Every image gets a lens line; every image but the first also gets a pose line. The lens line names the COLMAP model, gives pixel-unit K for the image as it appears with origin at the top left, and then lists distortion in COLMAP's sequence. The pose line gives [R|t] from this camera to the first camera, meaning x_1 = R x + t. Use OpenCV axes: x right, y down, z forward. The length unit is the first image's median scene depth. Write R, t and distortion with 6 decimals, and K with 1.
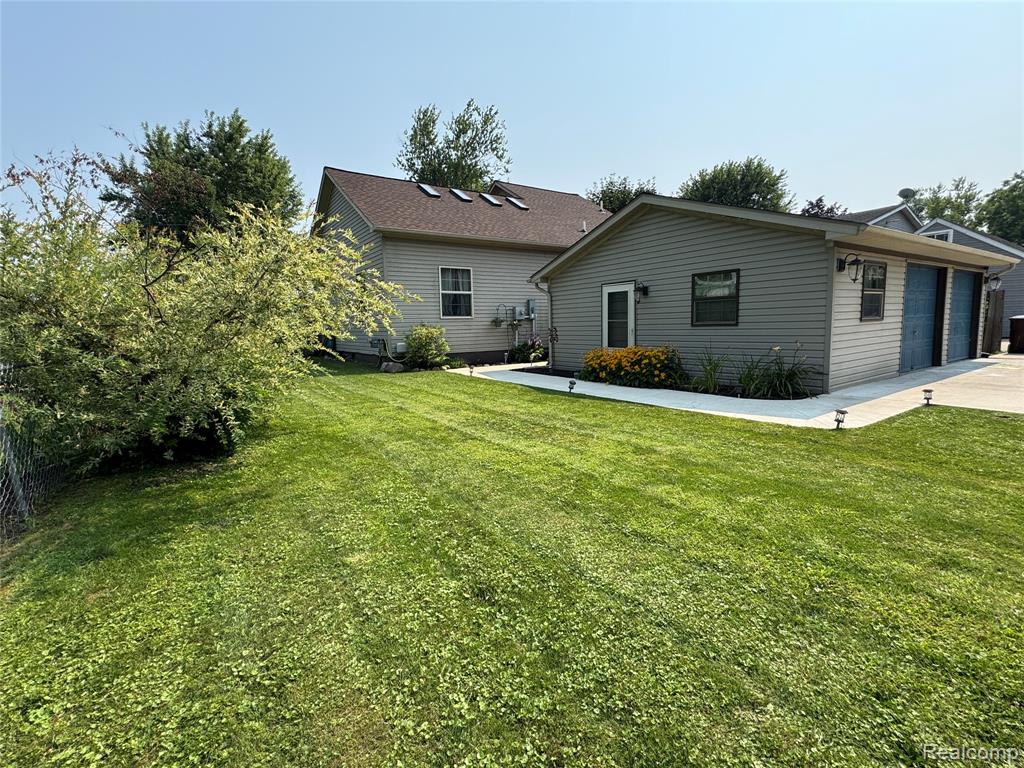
lens RADIAL K [[474.5, 0, 516.0], [0, 474.5, 382.8], [0, 0, 1]] dist [-0.000949, 0.000007]
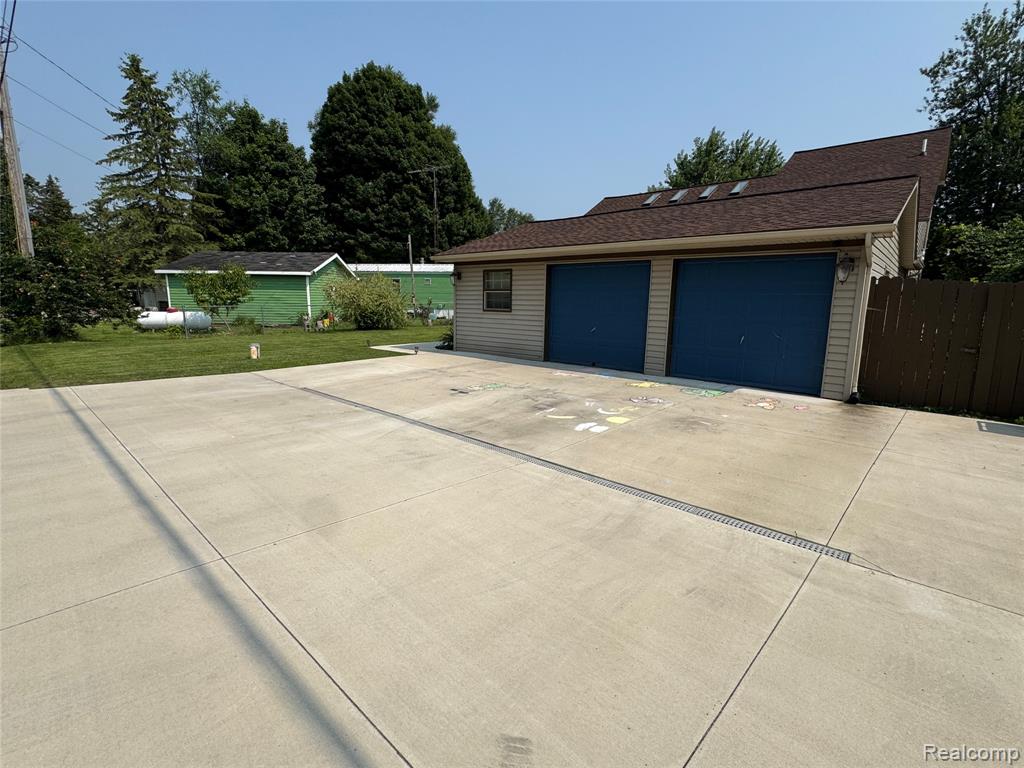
lens RADIAL K [[474.5, 0, 508.5], [0, 474.5, 388.0], [0, 0, 1]] dist [-0.000949, 0.000007]
pose [[0.228344, 0.213078, -0.949977, 1.284962], [-0.140739, 0.972731, 0.184353, -0.104447], [0.963354, 0.091603, 0.252106, 0.415955]]
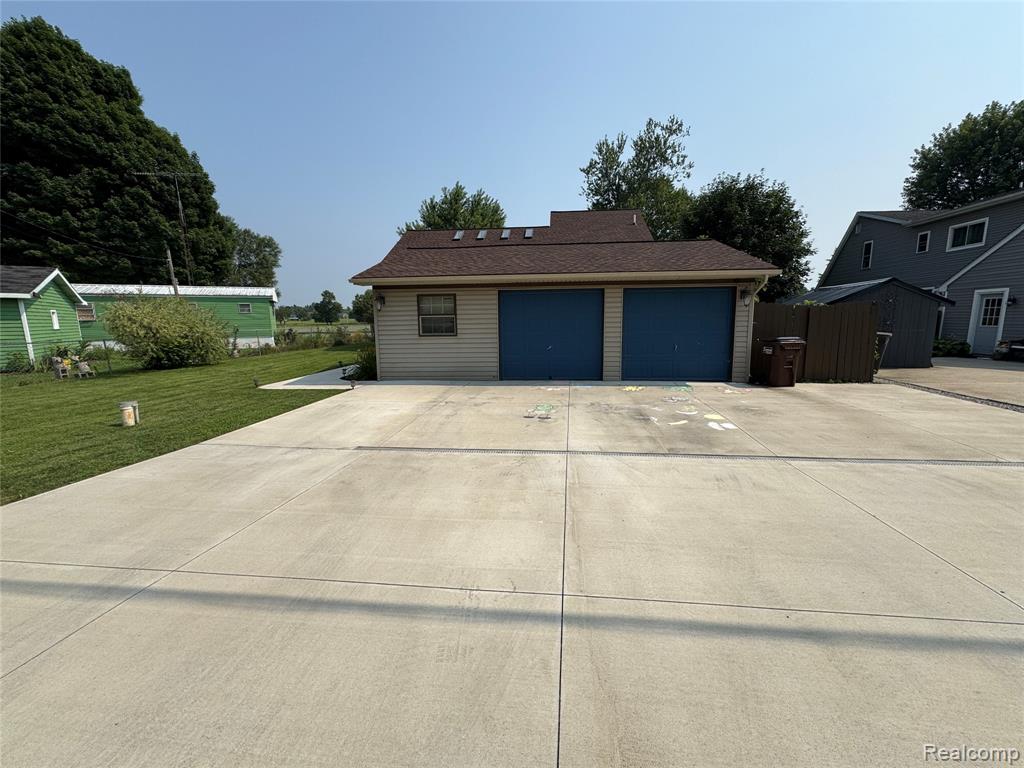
lens RADIAL K [[409.9, 0, 515.1], [0, 409.9, 386.5], [0, 0, 1]] dist [0.000375, -0.000344]
pose [[0.762608, 0.123860, -0.634891, 1.024223], [-0.089741, 0.992264, 0.085785, -0.064424], [0.640605, -0.008445, 0.767824, 0.125120]]
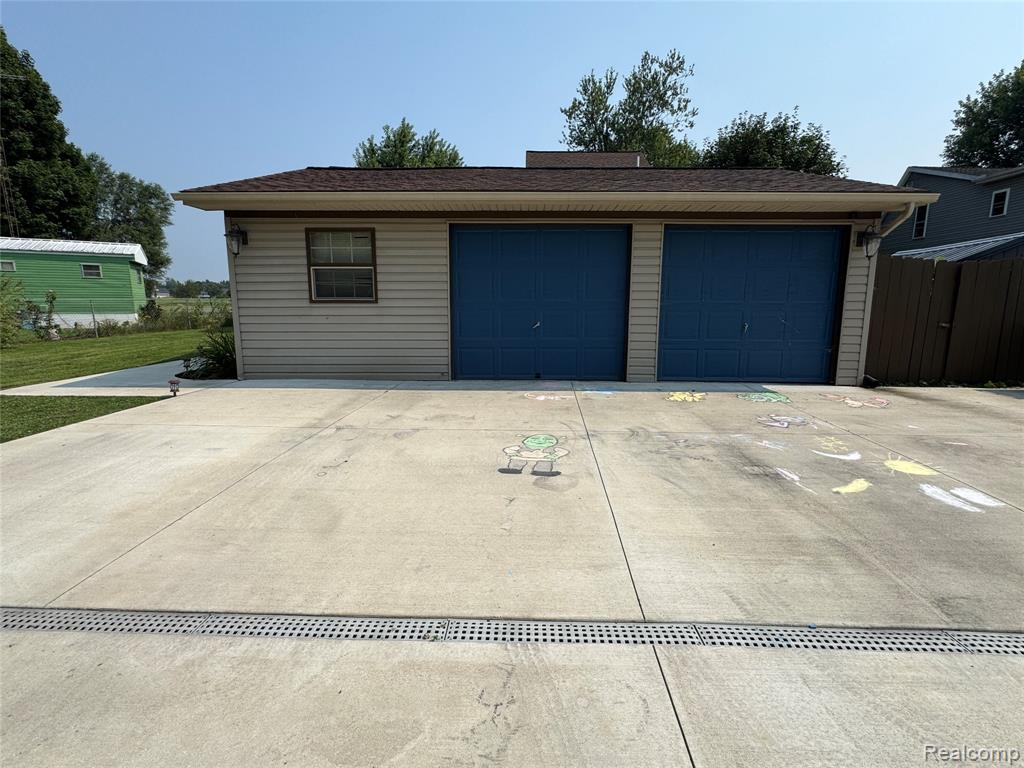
lens RADIAL K [[474.5, 0, 515.1], [0, 474.5, 385.6], [0, 0, 1]] dist [-0.000949, 0.000007]
pose [[0.810008, 0.133145, -0.571104, 0.875349], [-0.100564, 0.990995, 0.088406, -0.054801], [0.577732, -0.014177, 0.816103, 0.302031]]
